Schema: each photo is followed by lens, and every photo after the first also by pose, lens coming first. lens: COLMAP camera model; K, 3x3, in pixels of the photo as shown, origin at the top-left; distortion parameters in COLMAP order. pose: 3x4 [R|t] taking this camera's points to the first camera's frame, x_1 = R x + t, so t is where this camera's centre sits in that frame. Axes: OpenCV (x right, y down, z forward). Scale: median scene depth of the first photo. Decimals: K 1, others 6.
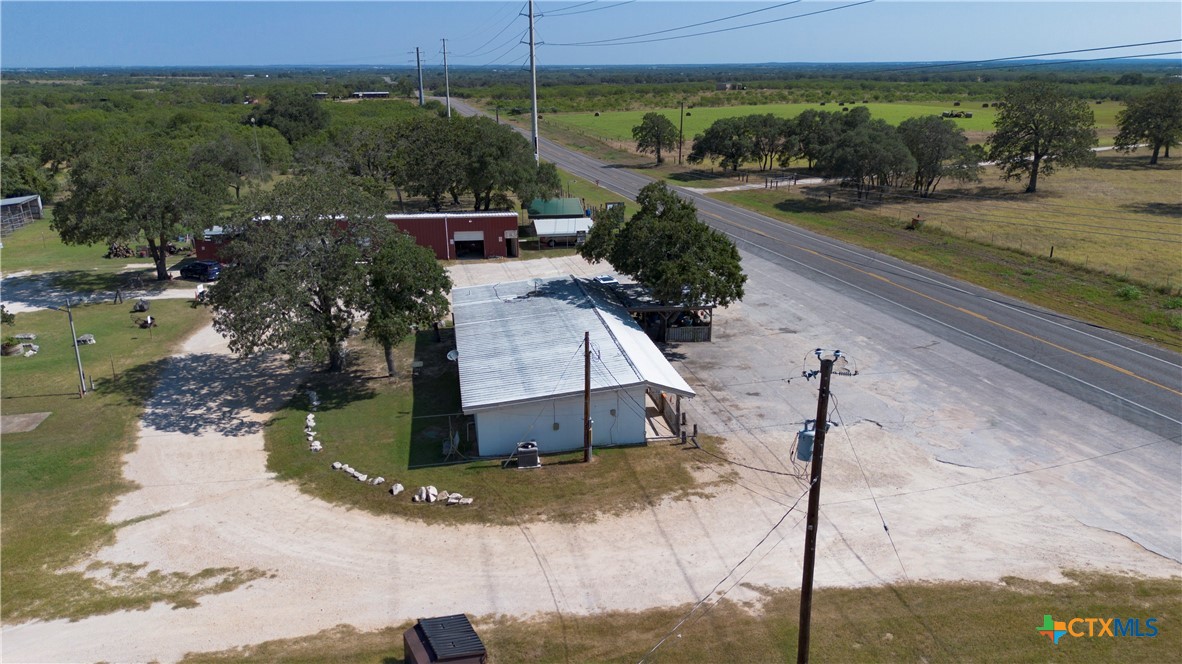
lens RADIAL K [[867.8, 0, 593.6], [0, 867.8, 329.4], [0, 0, 1]] dist [0.081361, -0.102085]
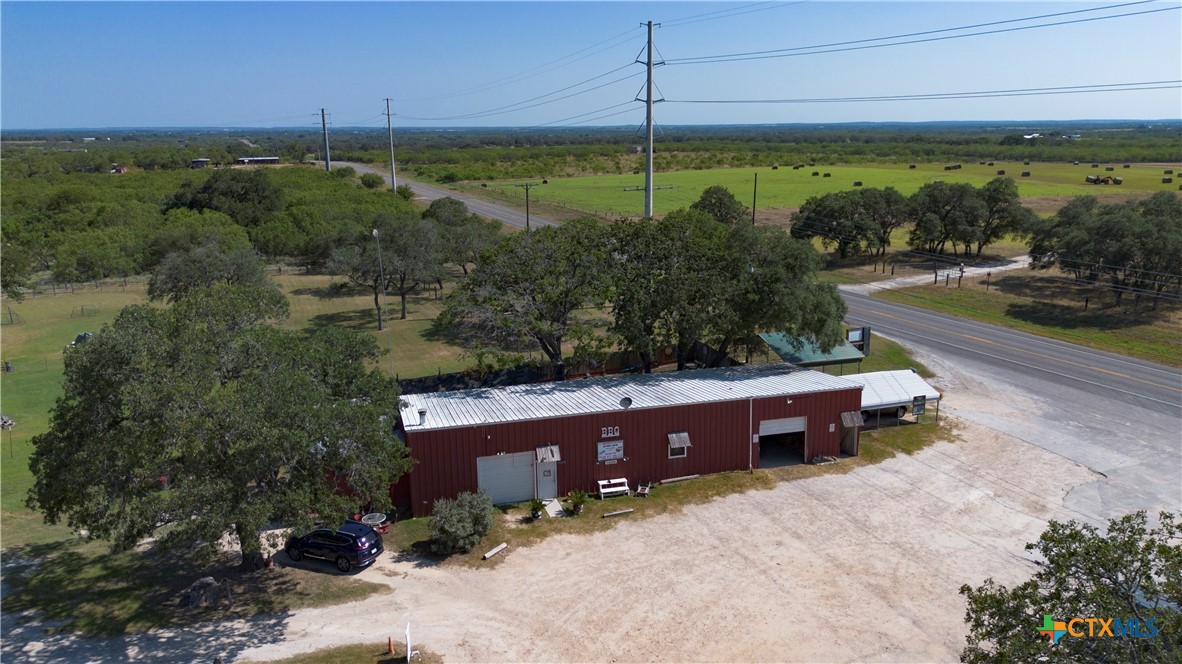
lens RADIAL K [[867.8, 0, 593.6], [0, 867.8, 329.4], [0, 0, 1]] dist [0.081361, -0.102085]
pose [[0.987878, -0.037719, 0.150581, -0.582536], [0.047513, 0.996946, -0.061980, -0.235468], [-0.147784, 0.068383, 0.986653, 0.755848]]
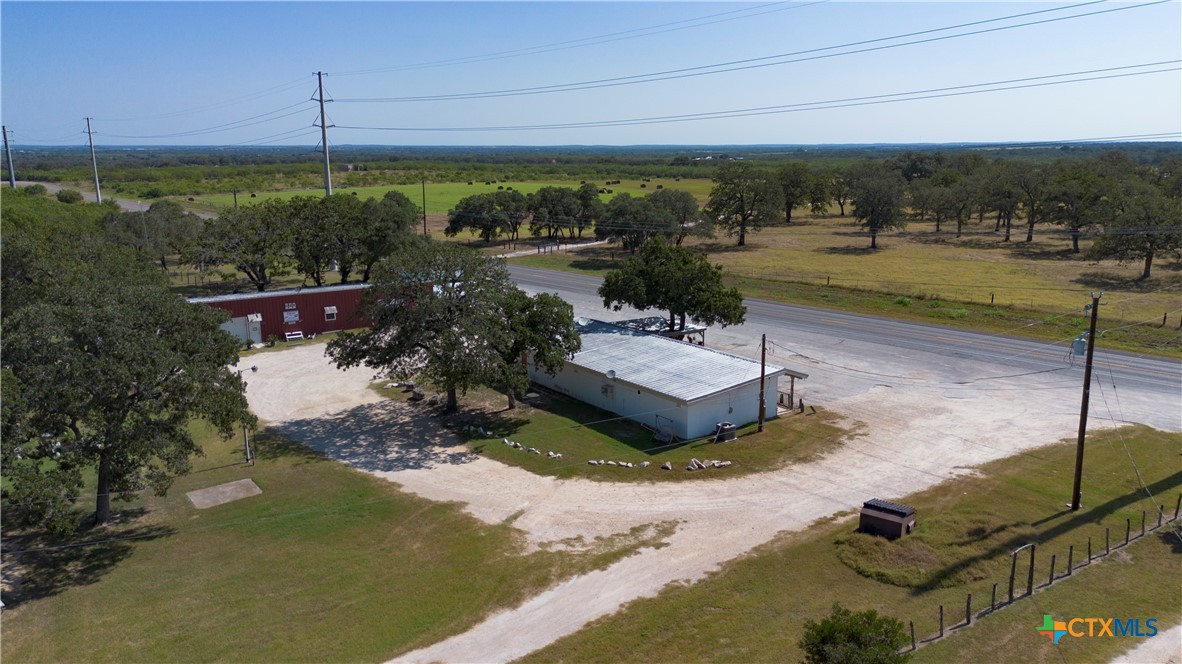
lens RADIAL K [[867.8, 0, 593.6], [0, 867.8, 329.4], [0, 0, 1]] dist [0.081361, -0.102085]
pose [[0.894107, -0.090570, 0.438601, -0.654821], [0.128765, 0.989974, -0.058067, 0.031344], [-0.428944, 0.108394, 0.896804, -0.103334]]
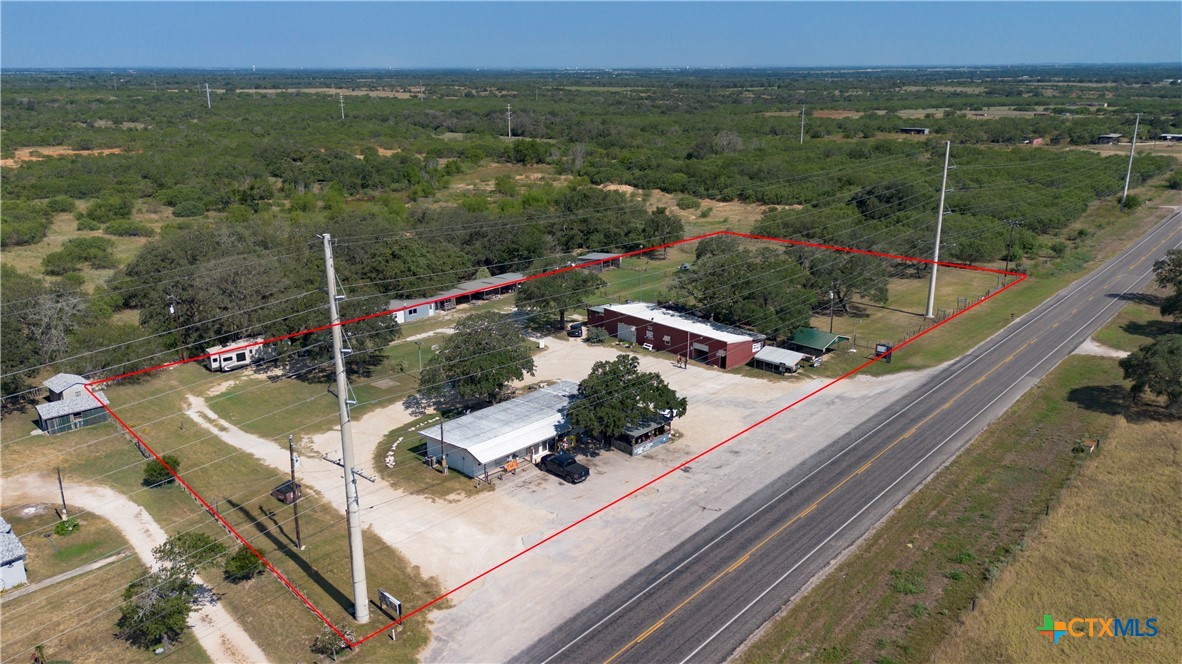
lens RADIAL K [[867.8, 0, 593.6], [0, 867.8, 329.4], [0, 0, 1]] dist [0.081361, -0.102085]
pose [[0.589390, 0.238299, -0.771902, 1.479190], [-0.236938, 0.964474, 0.116833, -0.444895], [0.772321, 0.114033, 0.624913, -0.118437]]
